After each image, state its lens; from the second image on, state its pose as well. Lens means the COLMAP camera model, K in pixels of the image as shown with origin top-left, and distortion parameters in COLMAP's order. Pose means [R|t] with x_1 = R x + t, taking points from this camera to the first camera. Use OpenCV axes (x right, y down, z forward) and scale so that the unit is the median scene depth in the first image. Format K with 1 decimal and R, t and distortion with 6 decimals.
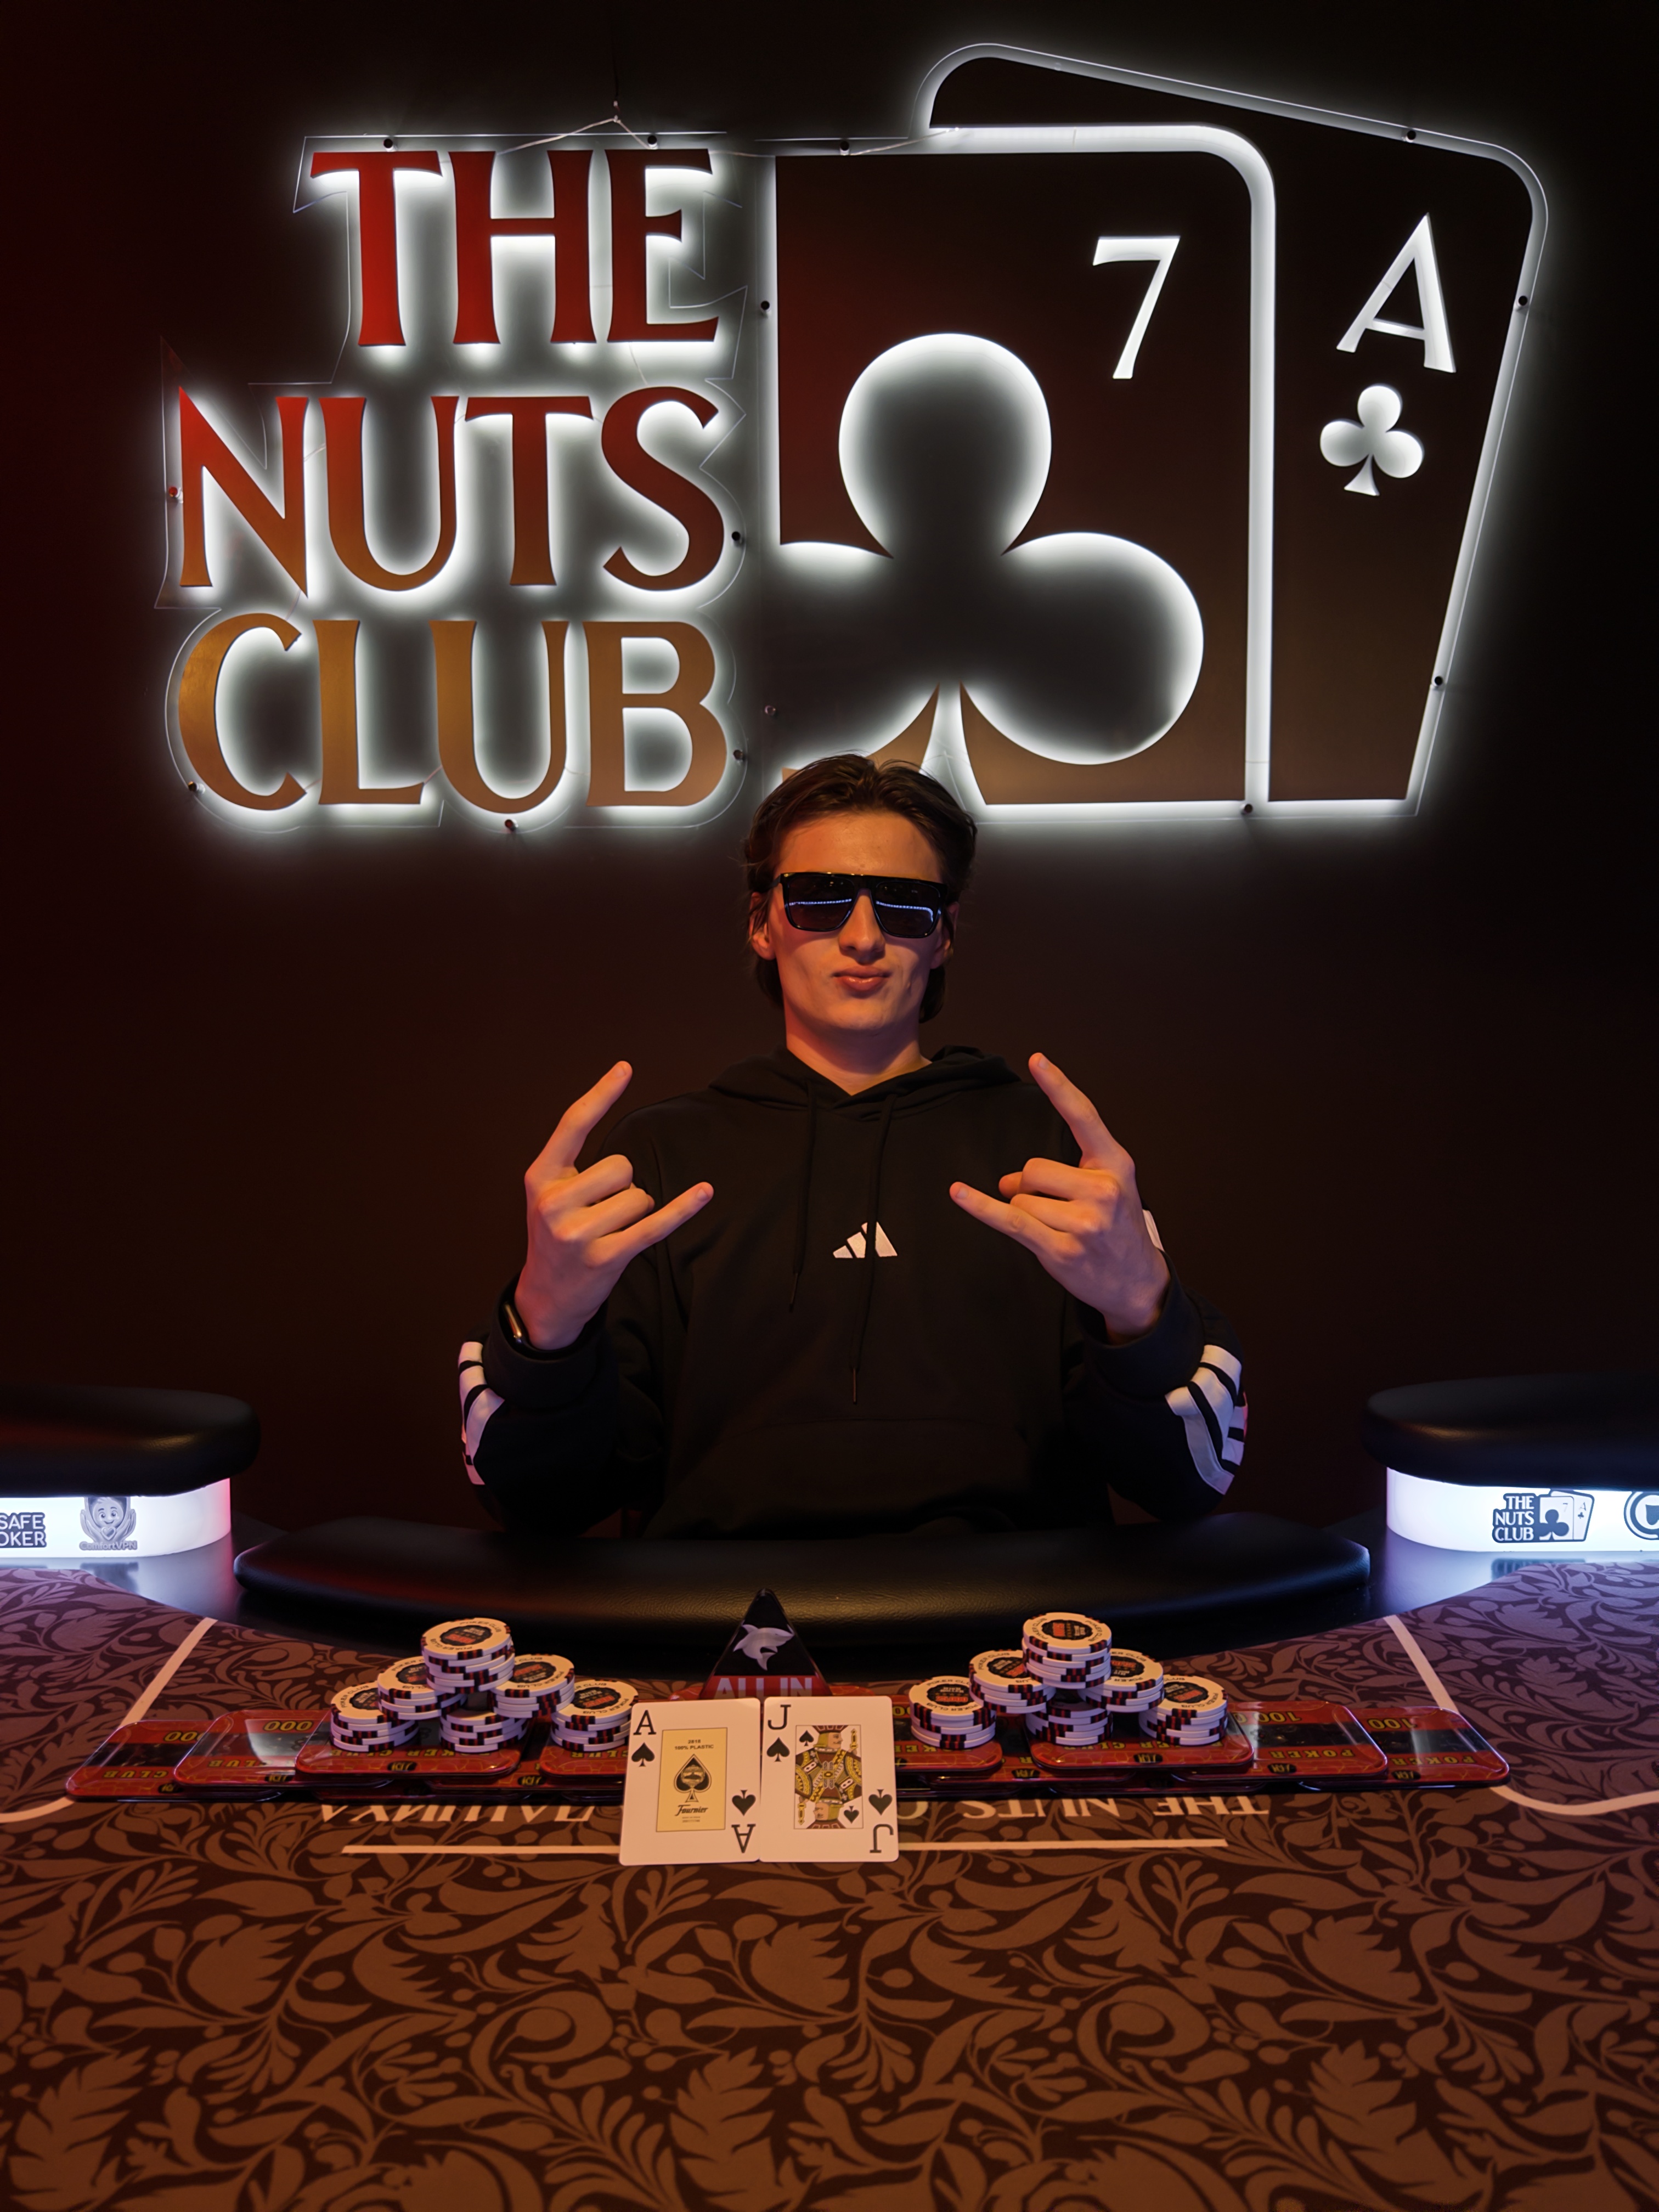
lens RADIAL K [[1570.9, 0, 798.2], [0, 1570.9, 1103.2], [0, 0, 1]] dist [-0.003351, -0.006749]
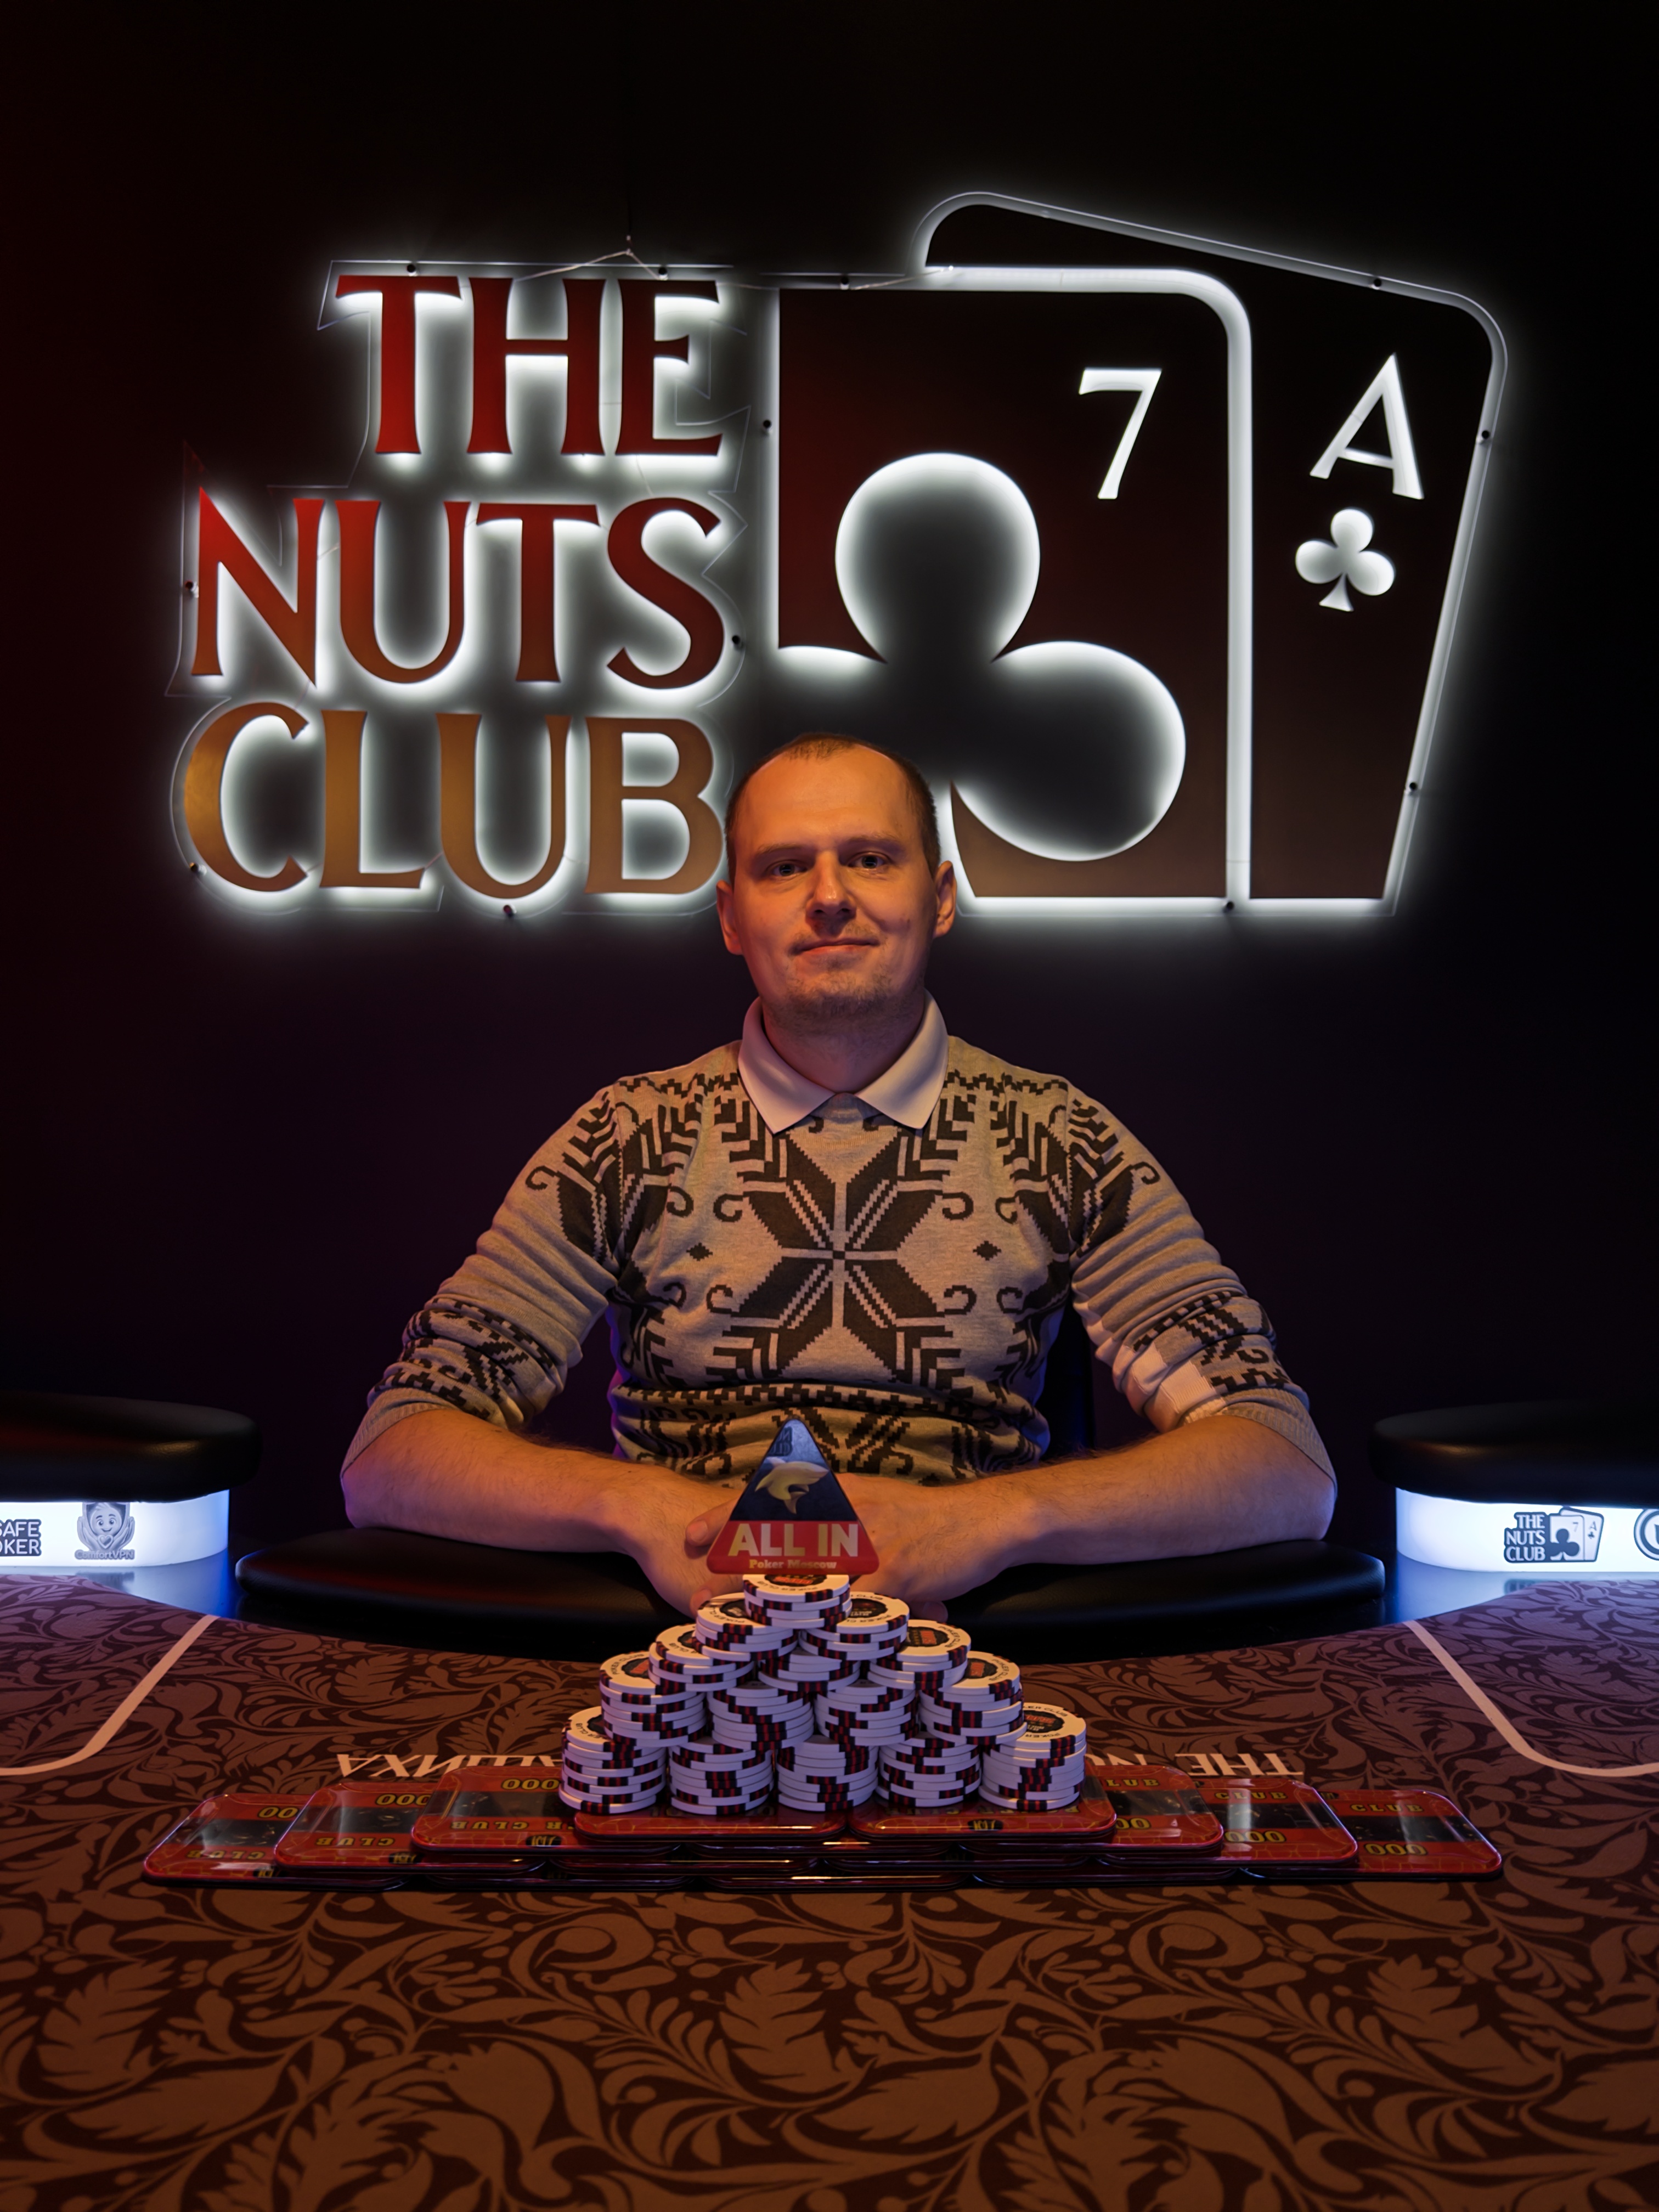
lens RADIAL K [[1572.2, 0, 801.7], [0, 1572.2, 1100.3], [0, 0, 1]] dist [-0.003736, -0.007280]
pose [[0.999680, 0.015147, 0.020278, -0.034399], [-0.013272, 0.995886, -0.089638, 0.097694], [-0.021552, 0.089340, 0.995768, -0.013514]]
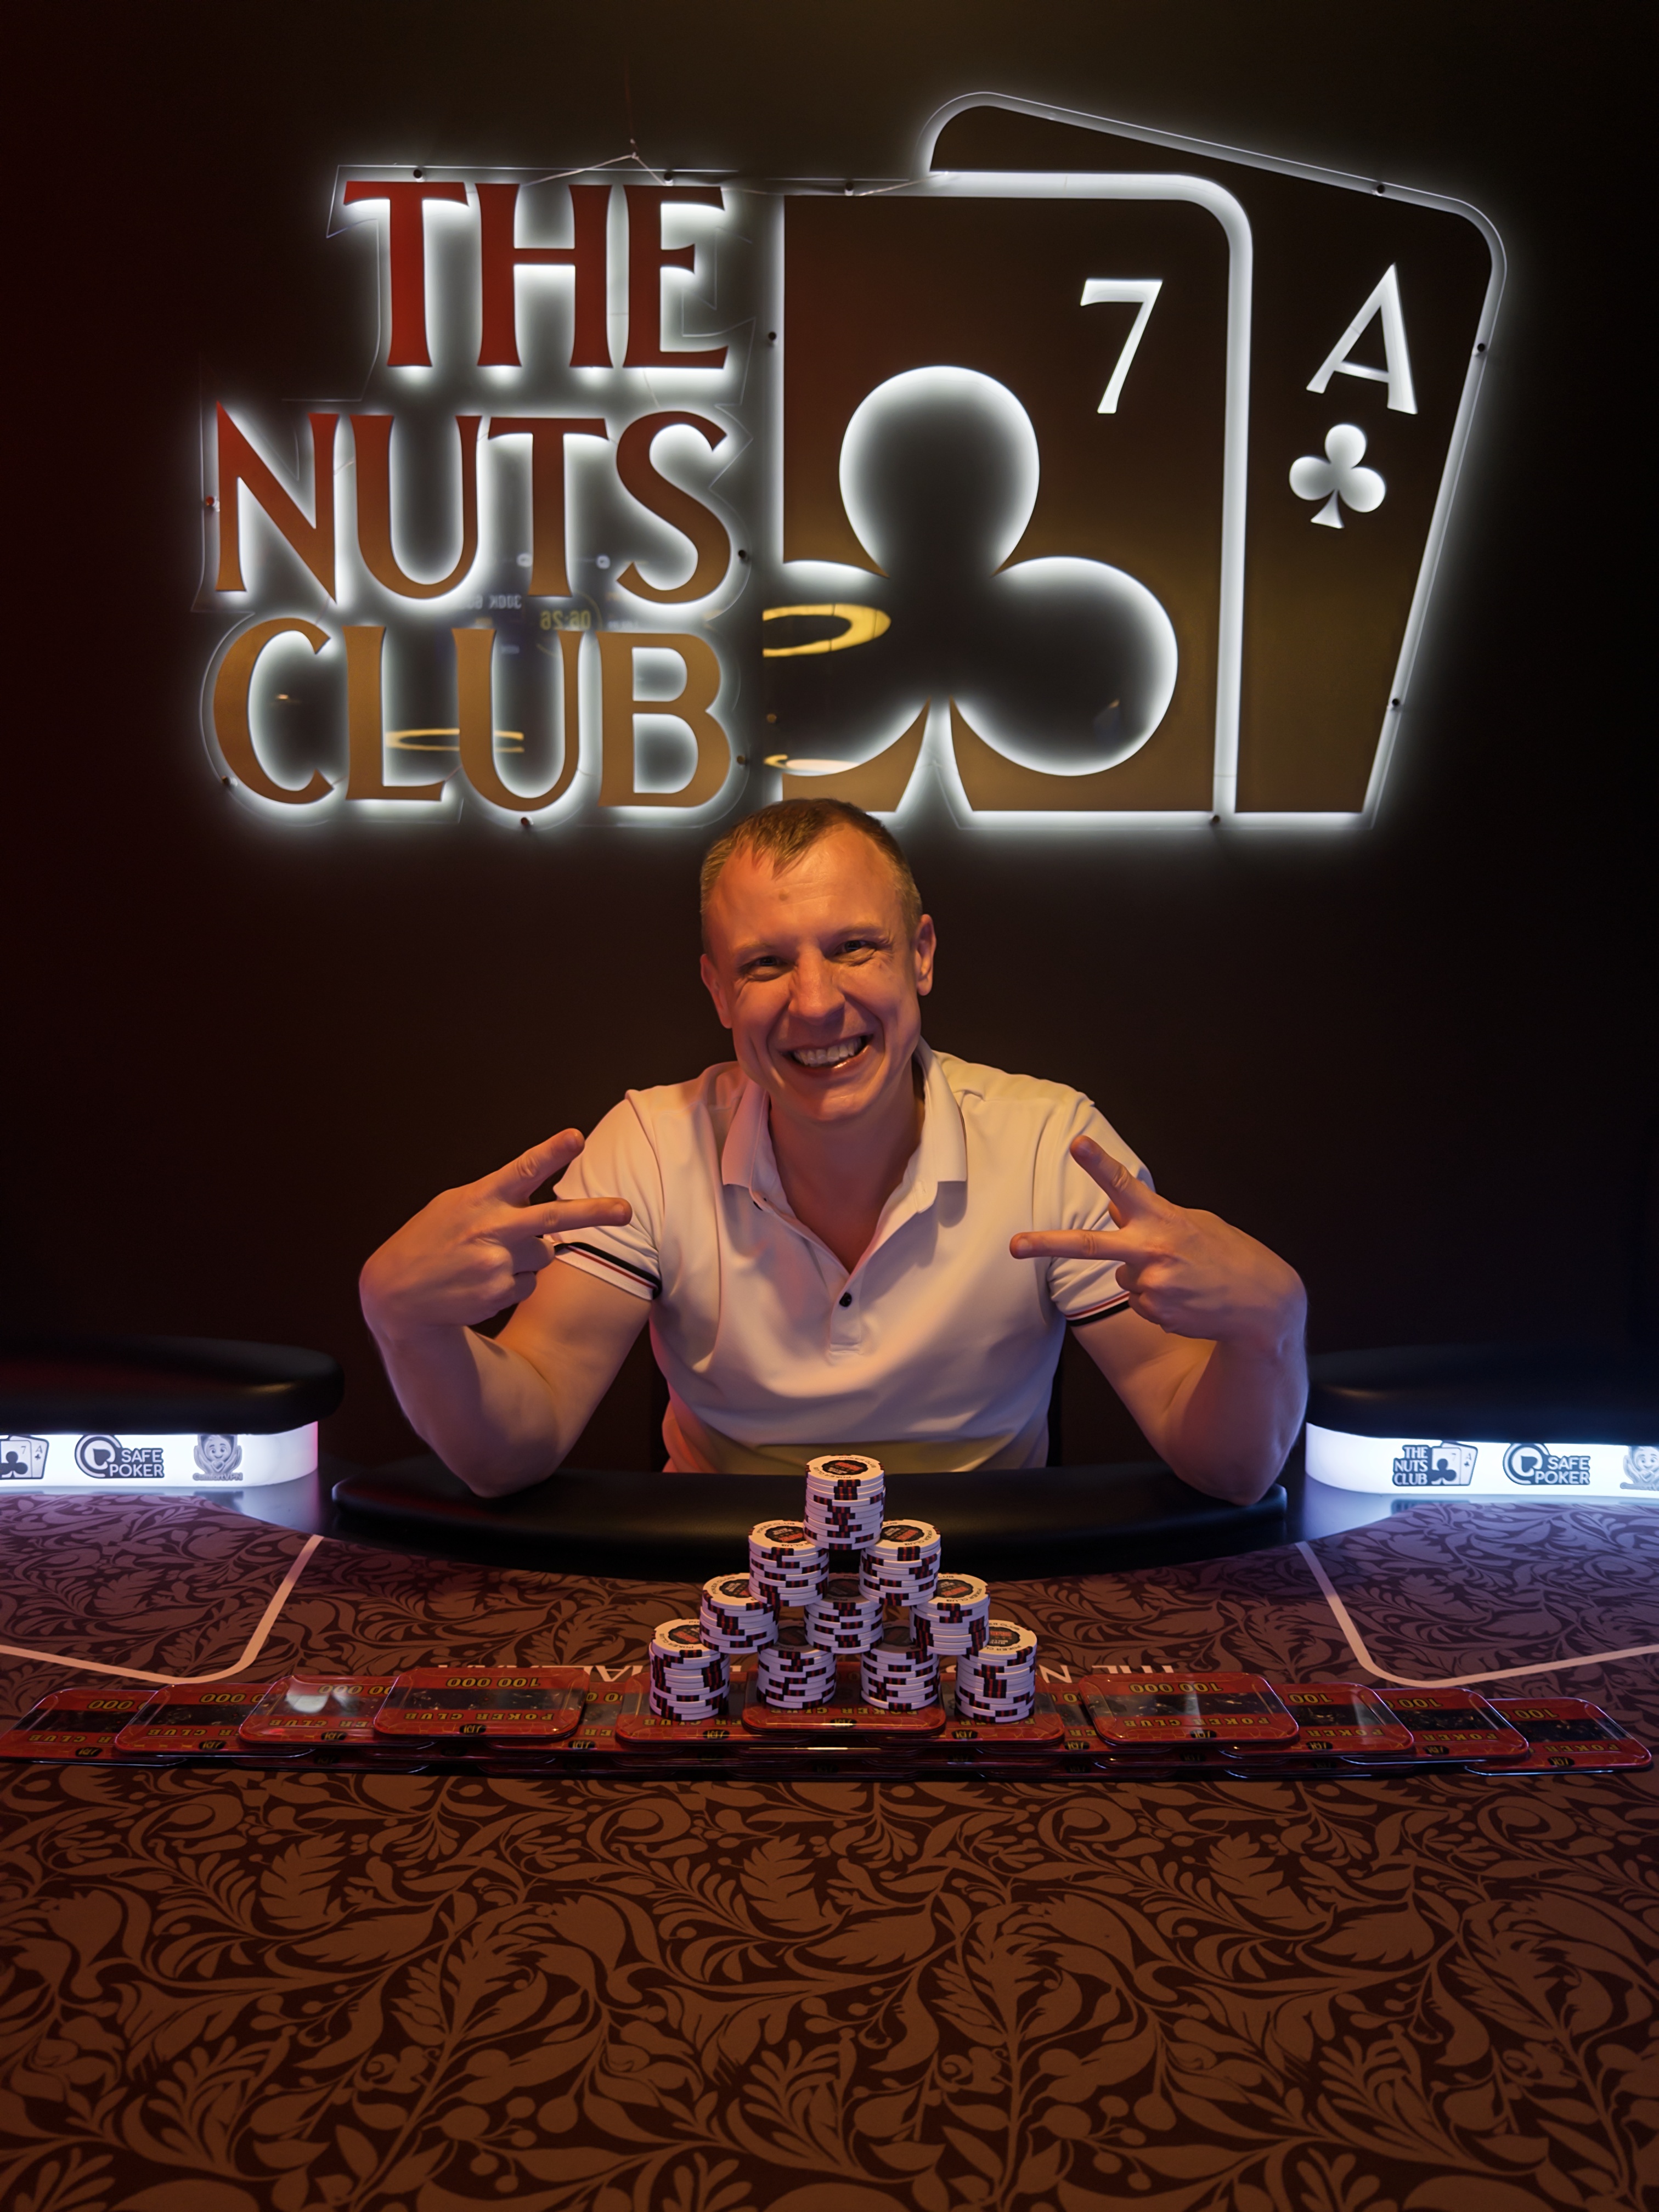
lens RADIAL K [[1575.0, 0, 800.8], [0, 1575.0, 1100.3], [0, 0, 1]] dist [-0.007142, -0.004317]
pose [[0.999720, 0.015123, 0.018196, -0.037138], [-0.015459, 0.999710, 0.018460, -0.031922], [-0.017912, -0.018736, 0.999664, -0.208514]]
